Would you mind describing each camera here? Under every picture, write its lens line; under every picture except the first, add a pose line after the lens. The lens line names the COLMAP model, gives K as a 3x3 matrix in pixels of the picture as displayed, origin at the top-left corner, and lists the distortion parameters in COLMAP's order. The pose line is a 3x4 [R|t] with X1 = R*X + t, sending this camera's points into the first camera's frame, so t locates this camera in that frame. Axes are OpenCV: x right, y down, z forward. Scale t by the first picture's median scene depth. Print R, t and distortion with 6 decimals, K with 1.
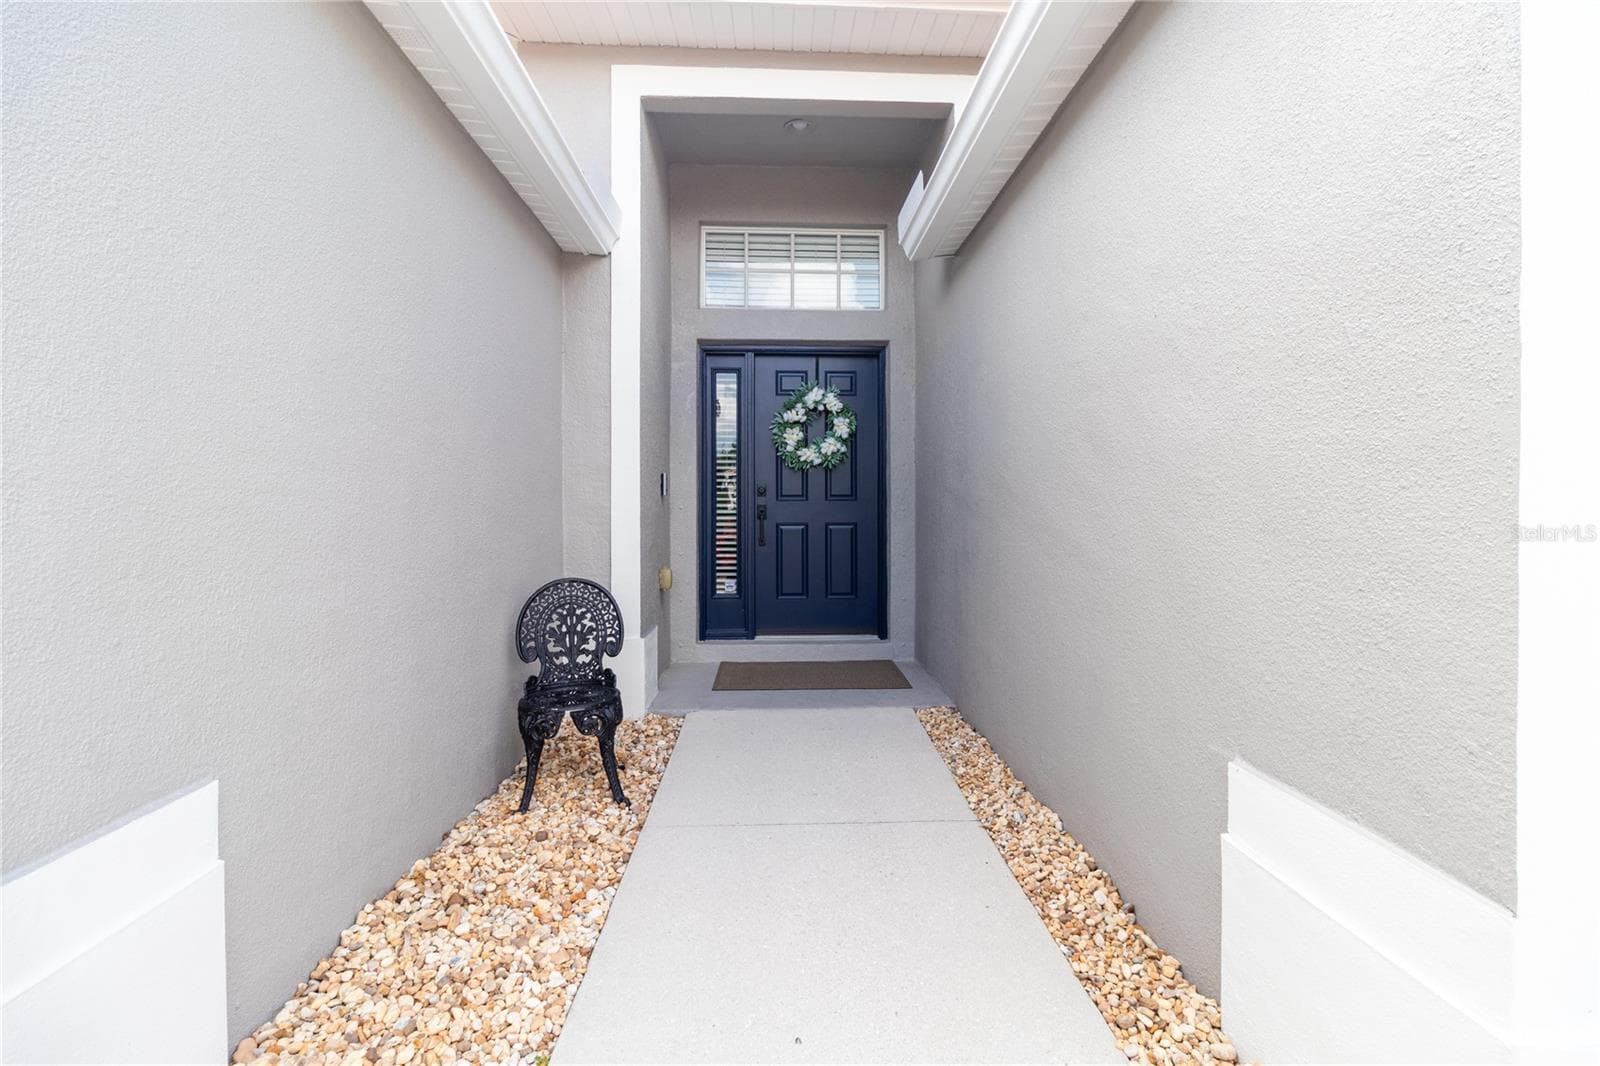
lens RADIAL K [[767.0, 0, 801.3], [0, 767.0, 524.3], [0, 0, 1]] dist [-0.003632, -0.000356]
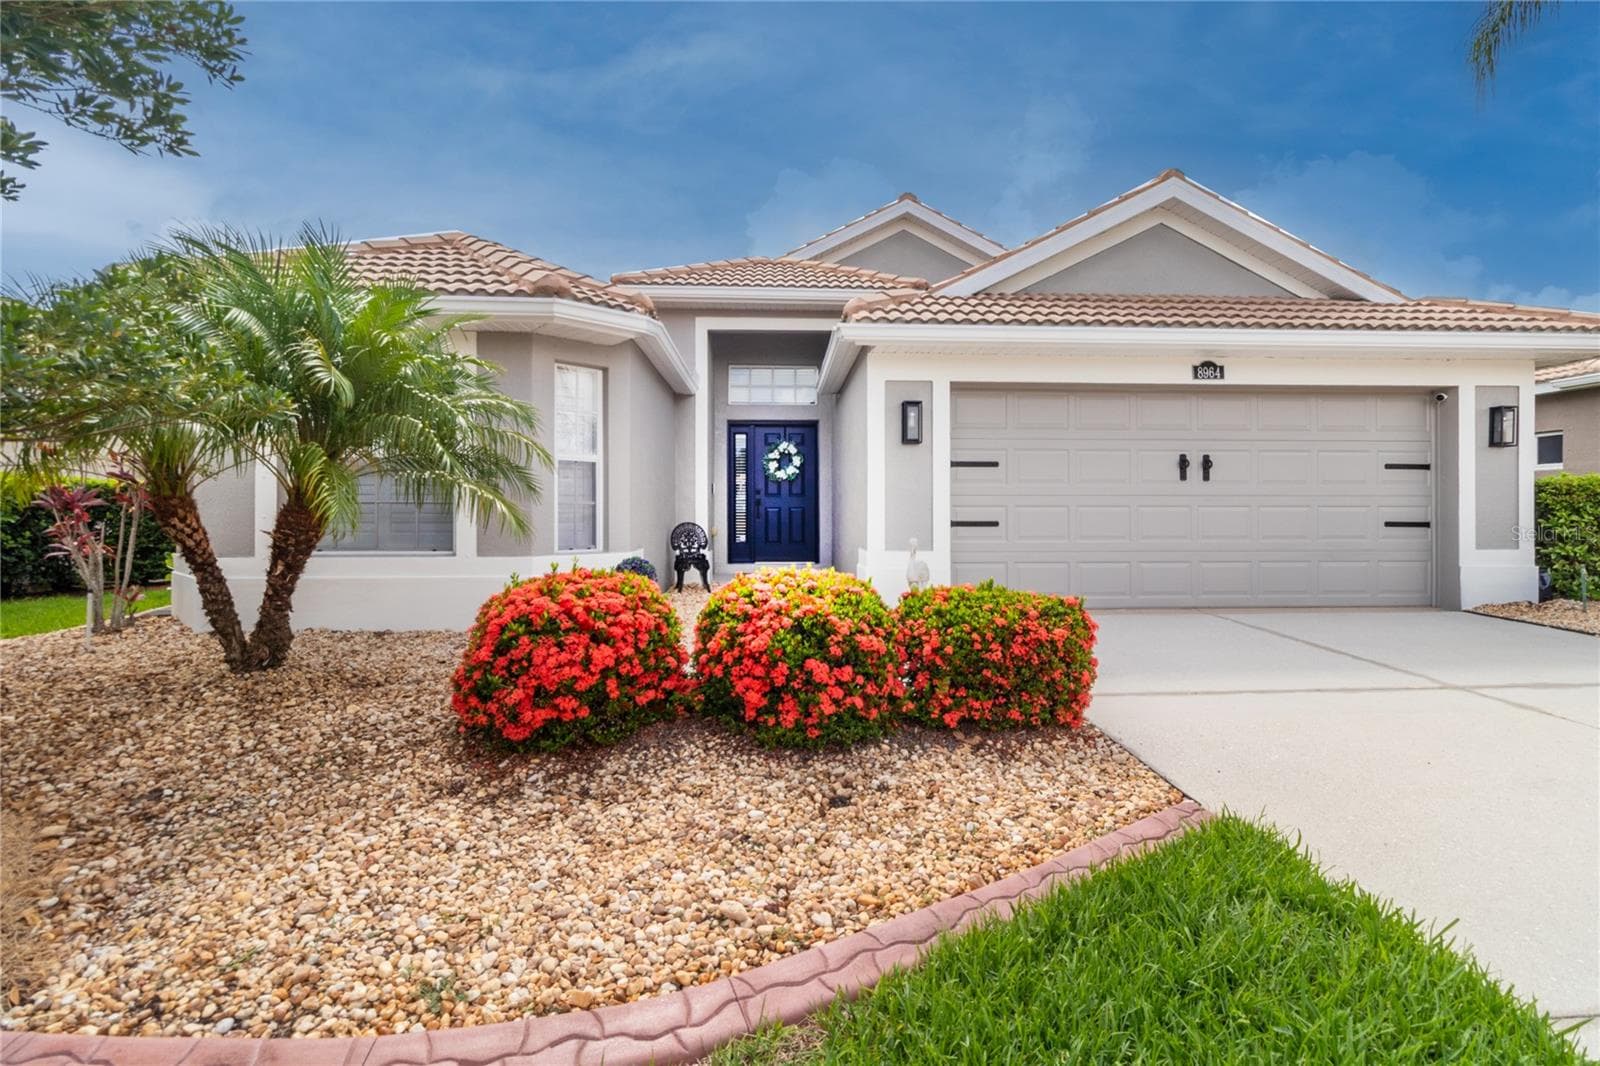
lens RADIAL K [[767.0, 0, 808.4], [0, 767.0, 533.8], [0, 0, 1]] dist [-0.003632, -0.000356]
pose [[0.999978, -0.002636, 0.006117, 0.071659], [0.002616, 0.999991, 0.003293, 0.063279], [-0.006126, -0.003277, 0.999976, -1.077972]]
